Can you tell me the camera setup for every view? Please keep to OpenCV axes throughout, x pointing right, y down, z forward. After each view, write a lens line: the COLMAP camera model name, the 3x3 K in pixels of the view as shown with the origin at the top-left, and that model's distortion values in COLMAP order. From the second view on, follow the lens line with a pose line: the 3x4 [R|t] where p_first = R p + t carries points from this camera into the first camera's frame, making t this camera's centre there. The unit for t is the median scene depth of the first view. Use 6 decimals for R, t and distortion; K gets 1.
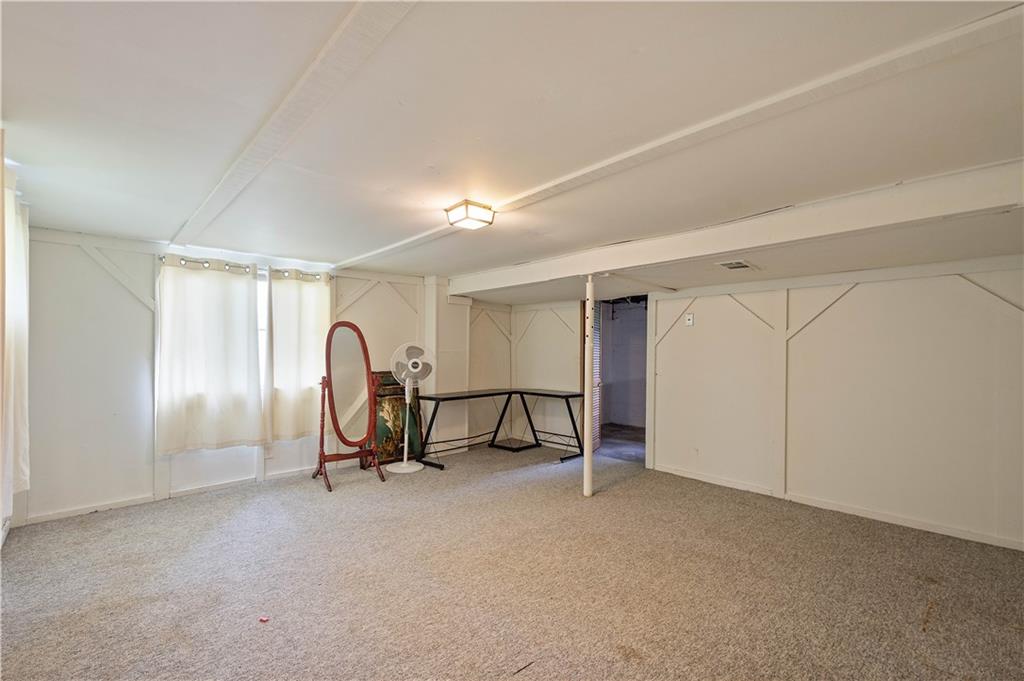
lens RADIAL K [[443.3, 0, 518.1], [0, 443.3, 354.4], [0, 0, 1]] dist [0.002184, -0.000229]
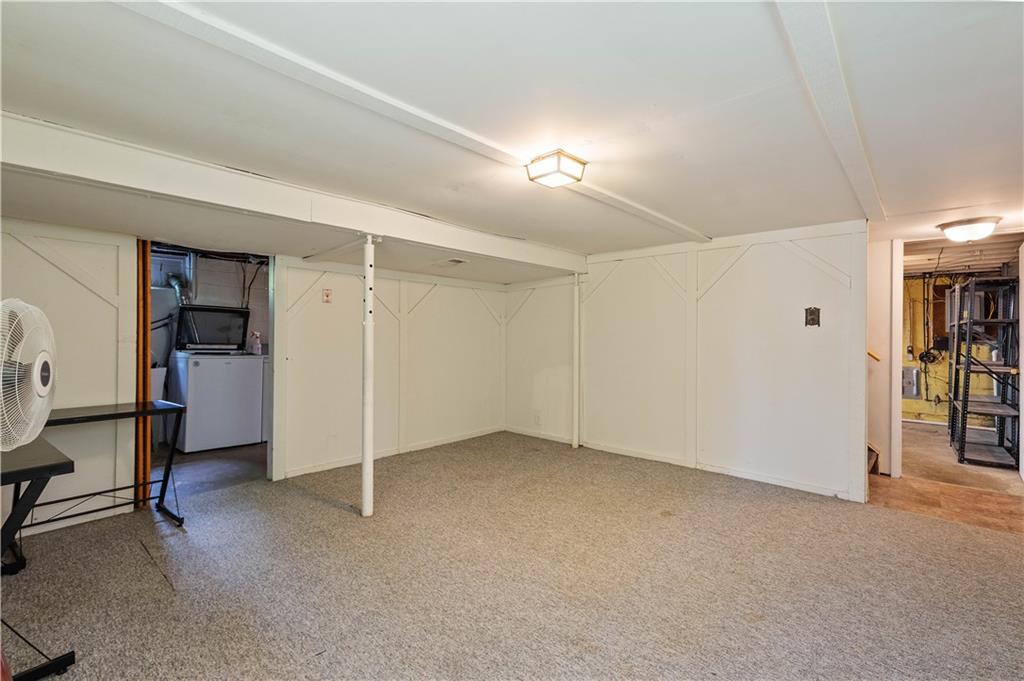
lens RADIAL K [[453.6, 0, 511.8], [0, 453.6, 340.1], [0, 0, 1]] dist [0.011205, -0.000235]
pose [[-0.078354, -0.023513, 0.996648, -0.754613], [-0.003328, 0.999722, 0.023324, -0.014408], [-0.996920, -0.001489, -0.078410, 0.920746]]
